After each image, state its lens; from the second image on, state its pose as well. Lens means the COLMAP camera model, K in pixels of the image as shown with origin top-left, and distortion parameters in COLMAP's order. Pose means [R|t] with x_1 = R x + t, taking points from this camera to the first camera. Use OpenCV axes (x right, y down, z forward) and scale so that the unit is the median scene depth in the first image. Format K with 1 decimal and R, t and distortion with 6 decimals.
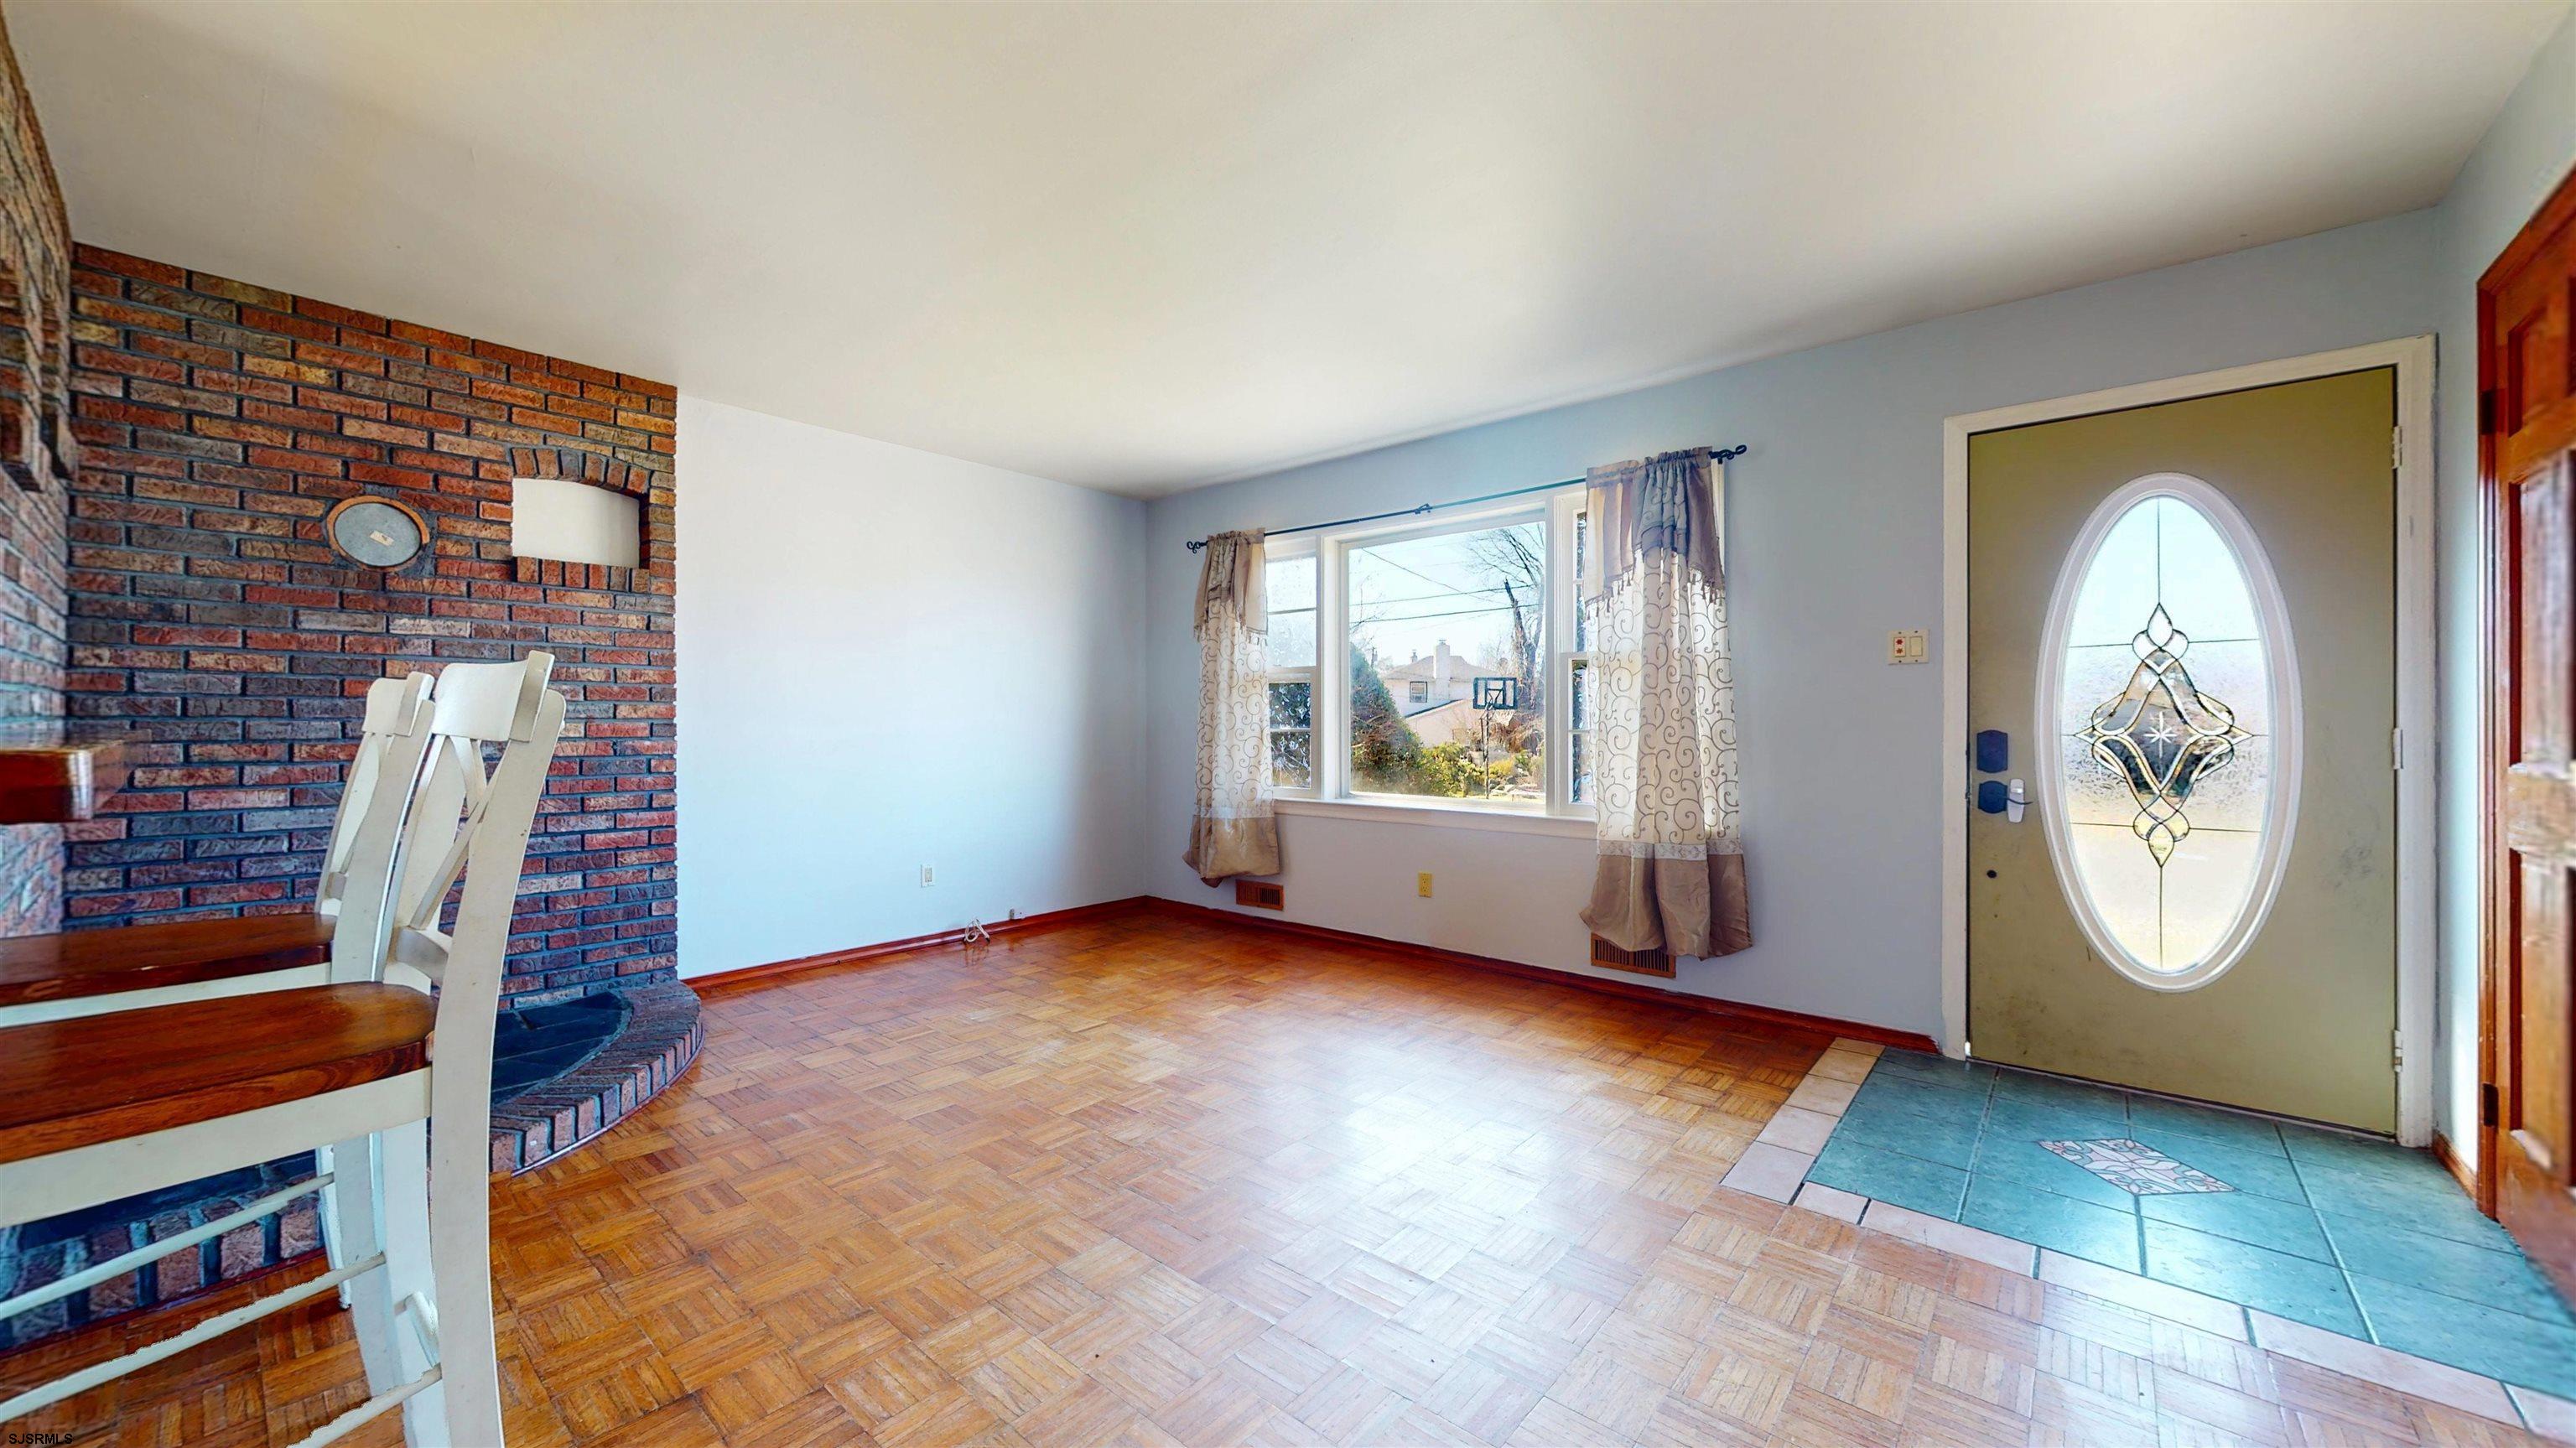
lens RADIAL K [[944.0, 0, 1291.5], [0, 944.0, 726.6], [0, 0, 1]] dist [0.000280, -0.000376]
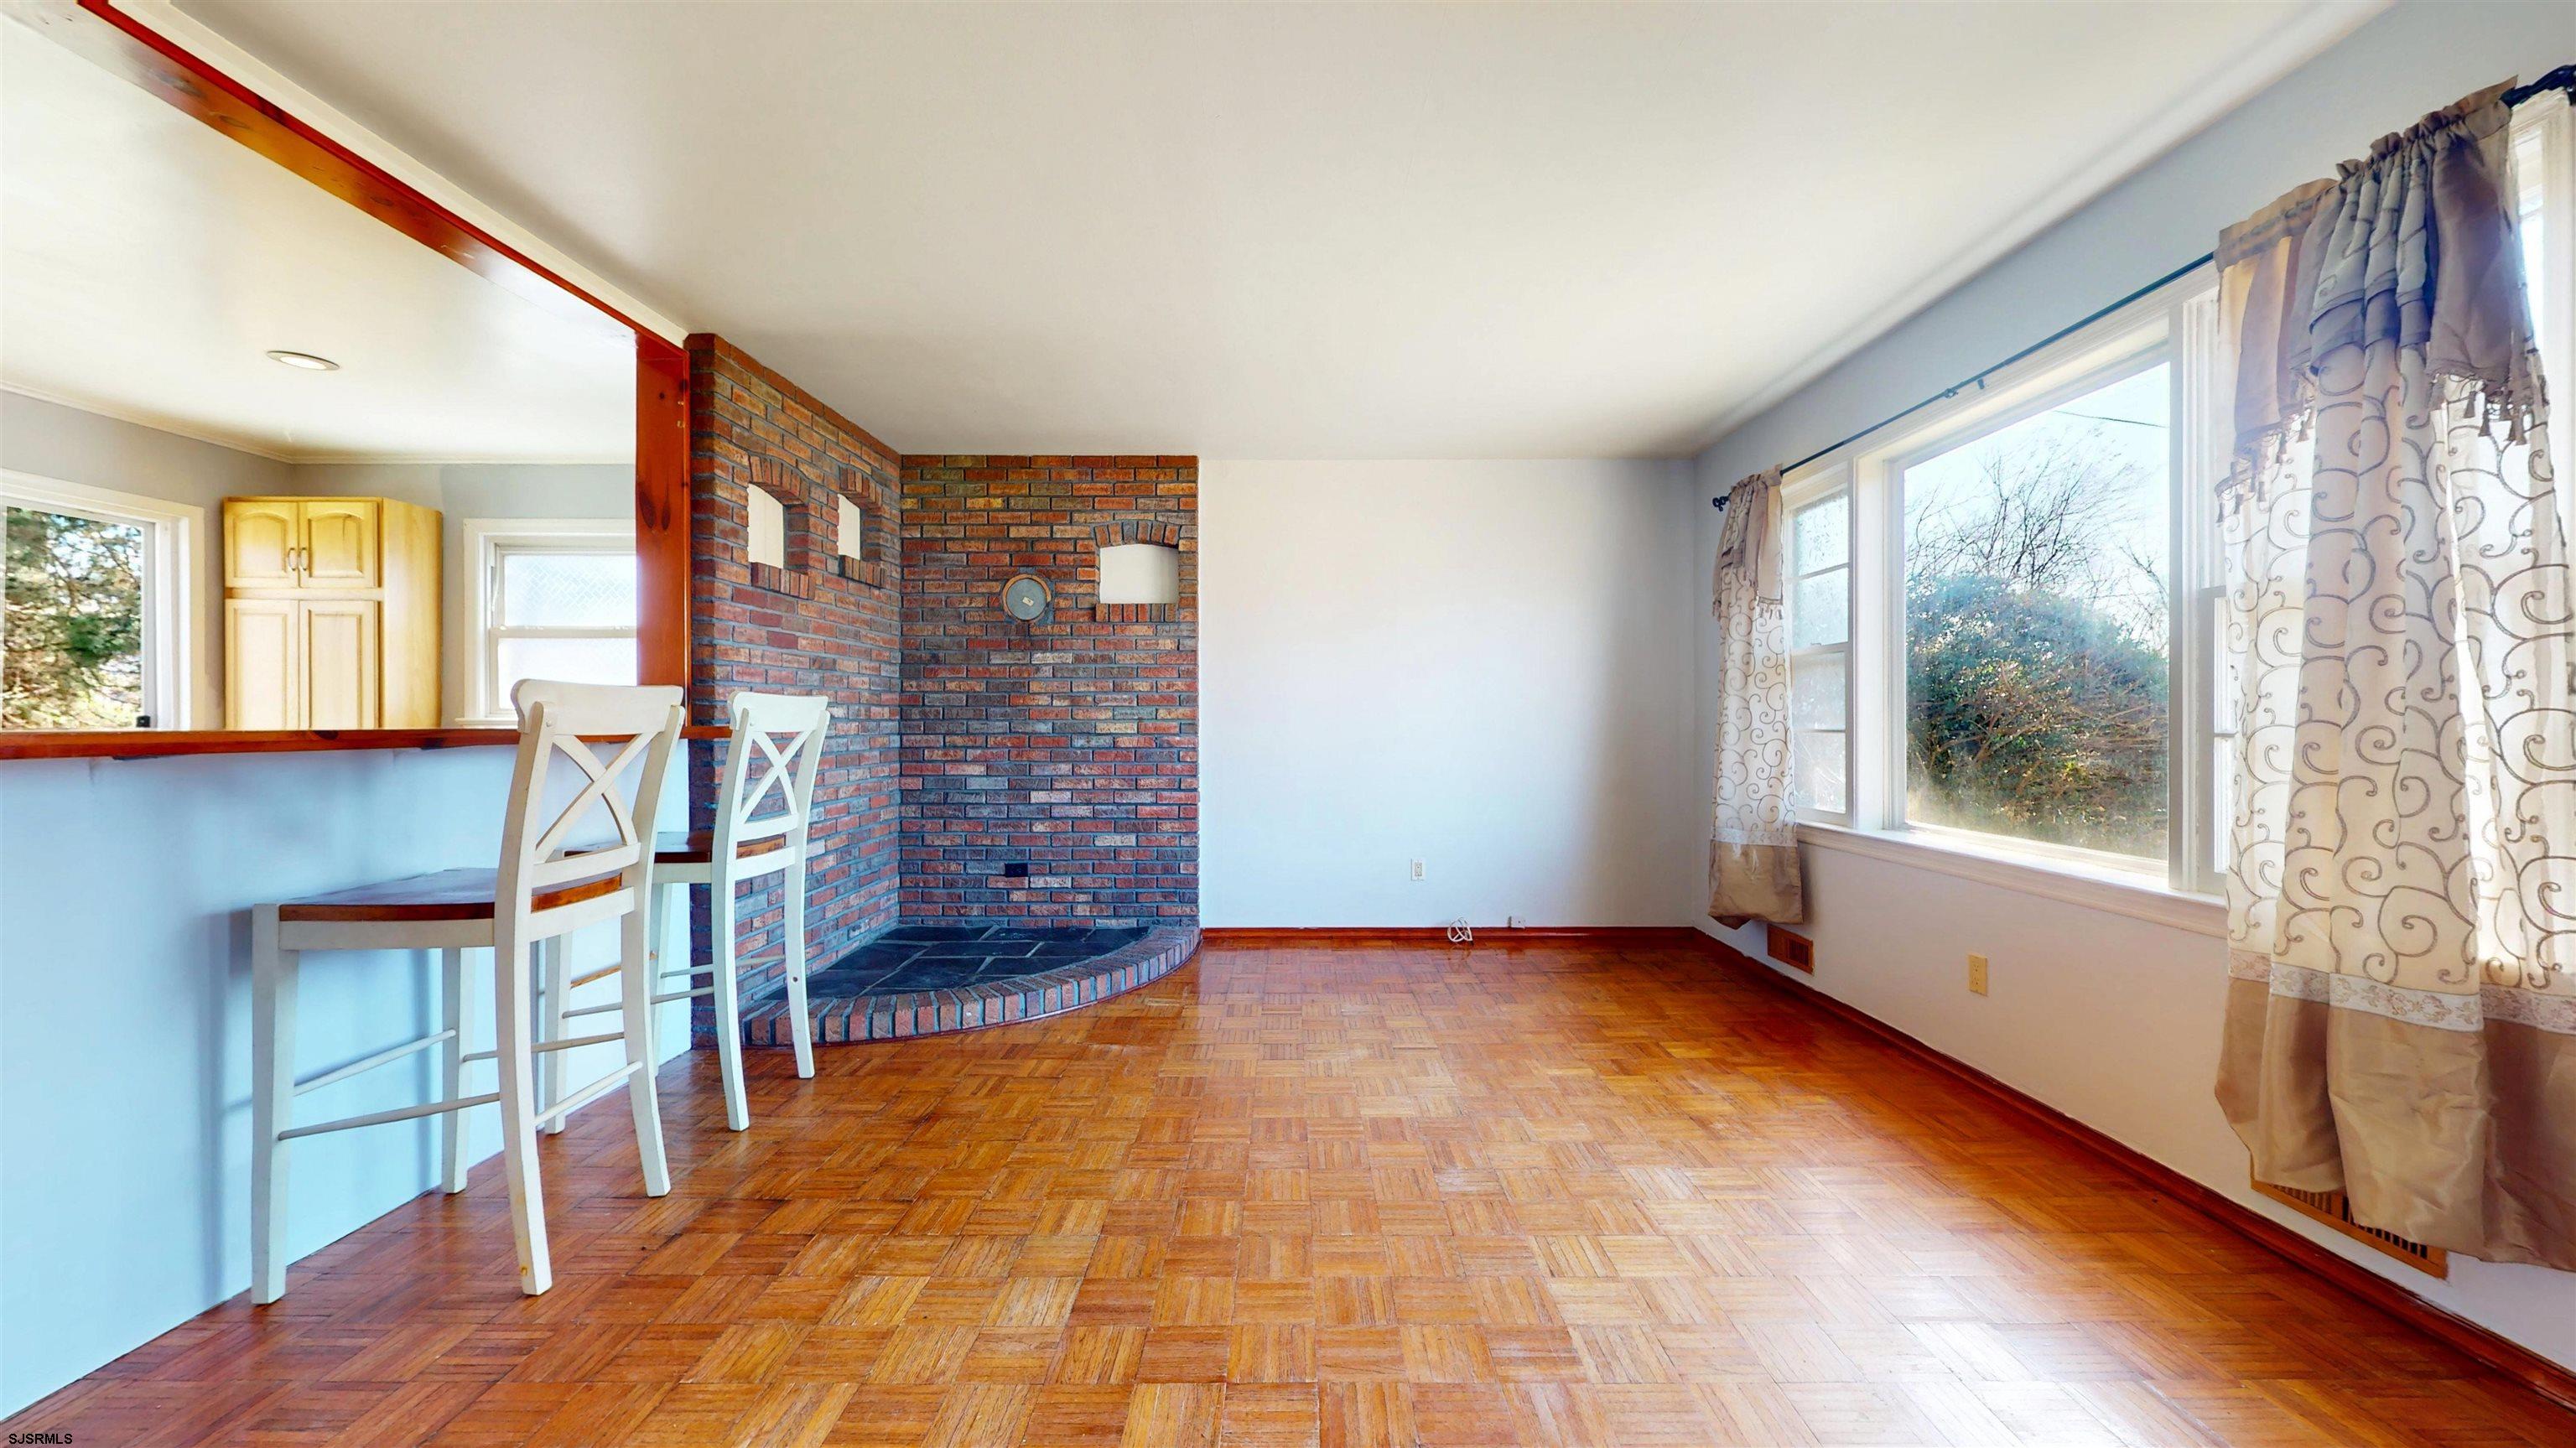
lens RADIAL K [[944.0, 0, 1289.1], [0, 944.0, 726.6], [0, 0, 1]] dist [0.000280, -0.000376]
pose [[0.648076, 0.001482, -0.761575, 0.412232], [-0.001196, 0.999999, 0.000928, 0.000012], [0.761575, 0.000310, 0.648077, 0.295912]]
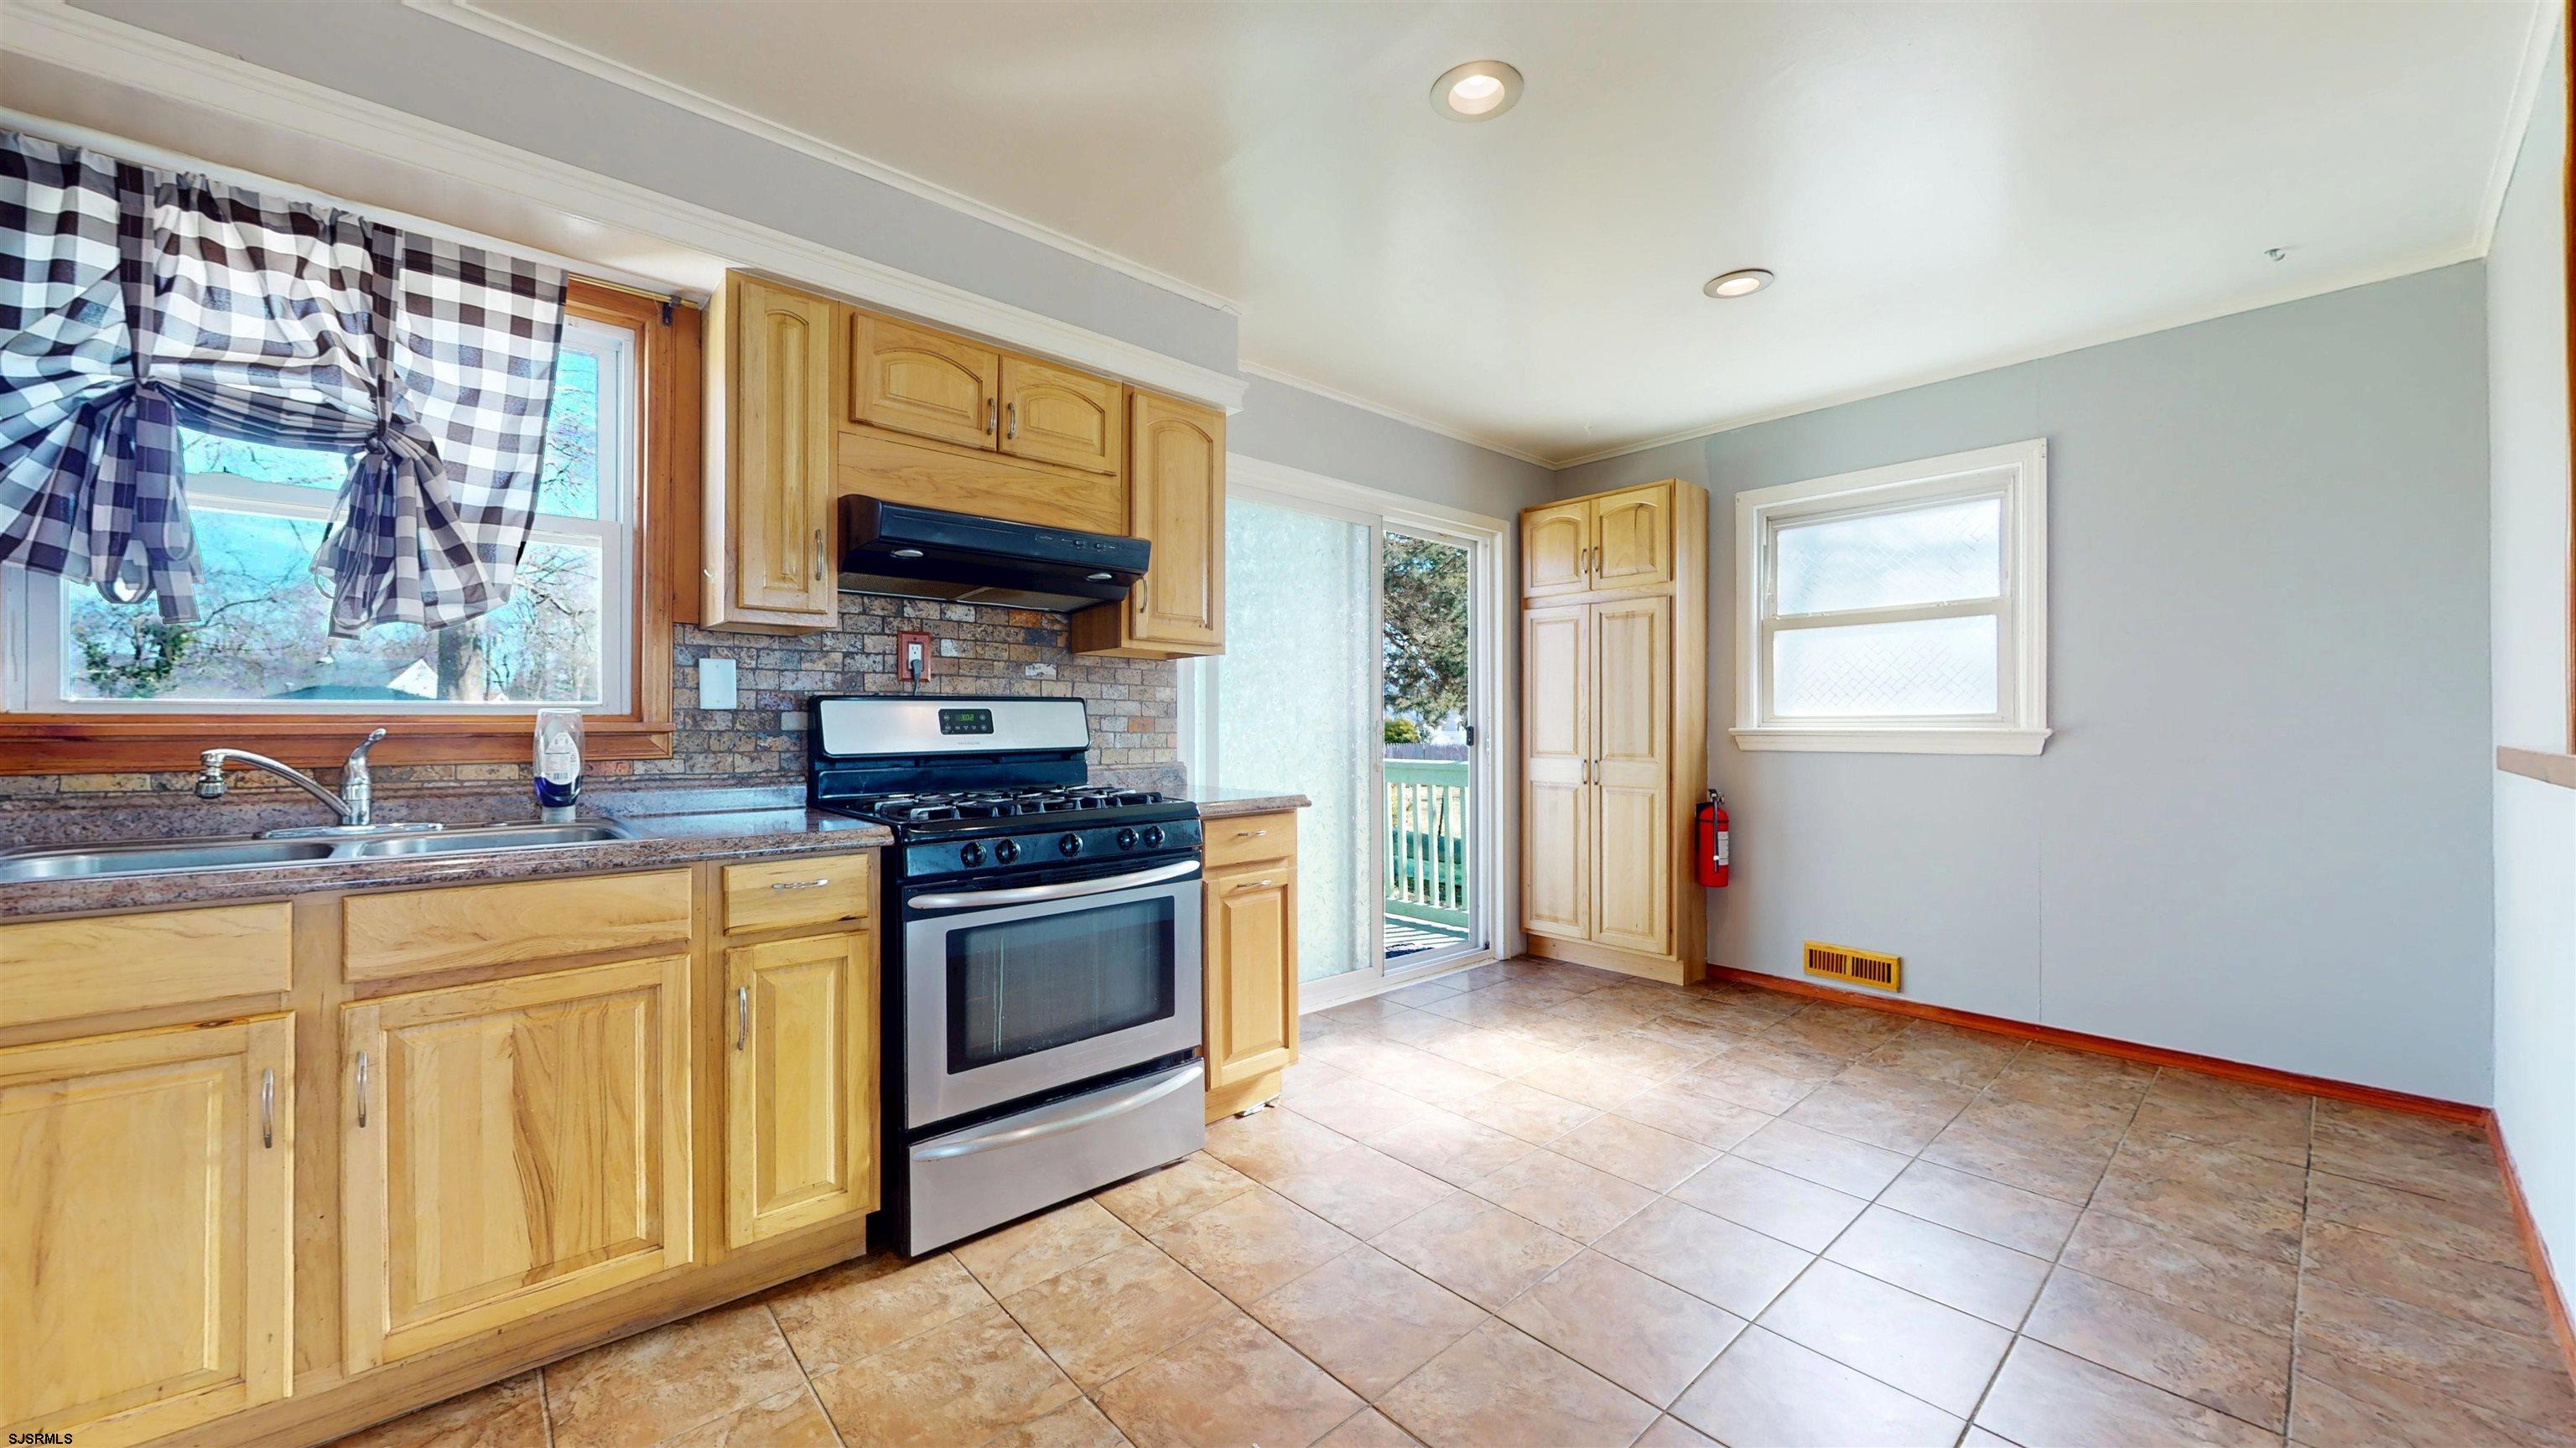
lens RADIAL K [[944.0, 0, 1284.9], [0, 944.0, 726.1], [0, 0, 1]] dist [0.000280, -0.000376]
pose [[-0.131230, -0.002767, -0.991348, -0.179915], [-0.000130, 0.999996, -0.002774, -0.008311], [0.991352, -0.000235, -0.131230, -0.125437]]
